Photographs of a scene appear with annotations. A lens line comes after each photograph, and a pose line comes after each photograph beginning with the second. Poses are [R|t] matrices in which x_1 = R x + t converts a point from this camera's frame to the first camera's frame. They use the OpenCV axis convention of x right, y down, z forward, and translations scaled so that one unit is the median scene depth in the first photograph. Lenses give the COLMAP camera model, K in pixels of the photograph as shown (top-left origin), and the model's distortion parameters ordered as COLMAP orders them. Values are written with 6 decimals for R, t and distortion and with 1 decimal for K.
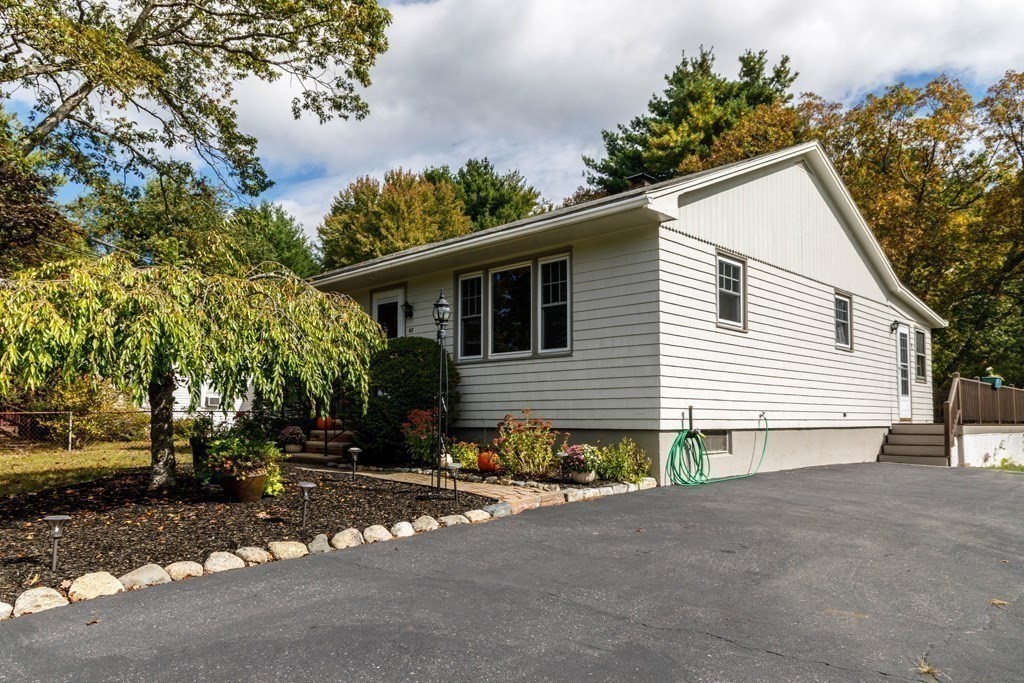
lens RADIAL K [[719.5, 0, 515.2], [0, 719.5, 376.3], [0, 0, 1]] dist [0.002396, -0.000661]
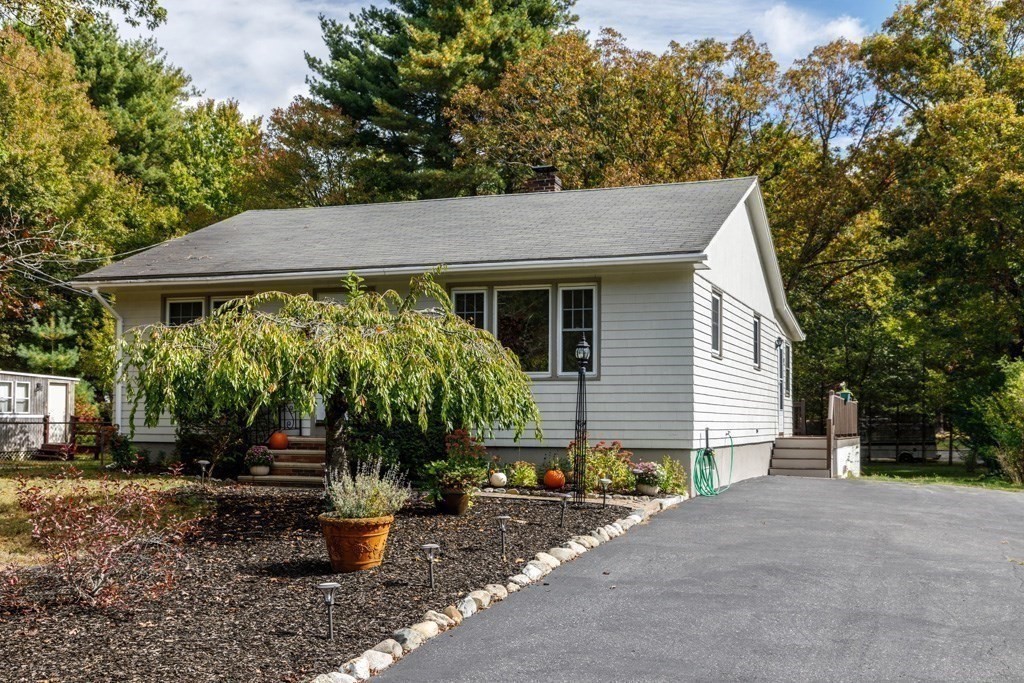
lens RADIAL K [[1138.5, 0, 539.0], [0, 1138.5, 356.4], [0, 0, 1]] dist [0.001415, -0.006162]
pose [[0.906896, 0.027435, 0.420461, -0.565492], [-0.028948, 0.999577, -0.002784, -0.044281], [-0.420360, -0.009647, 0.907306, -0.399128]]
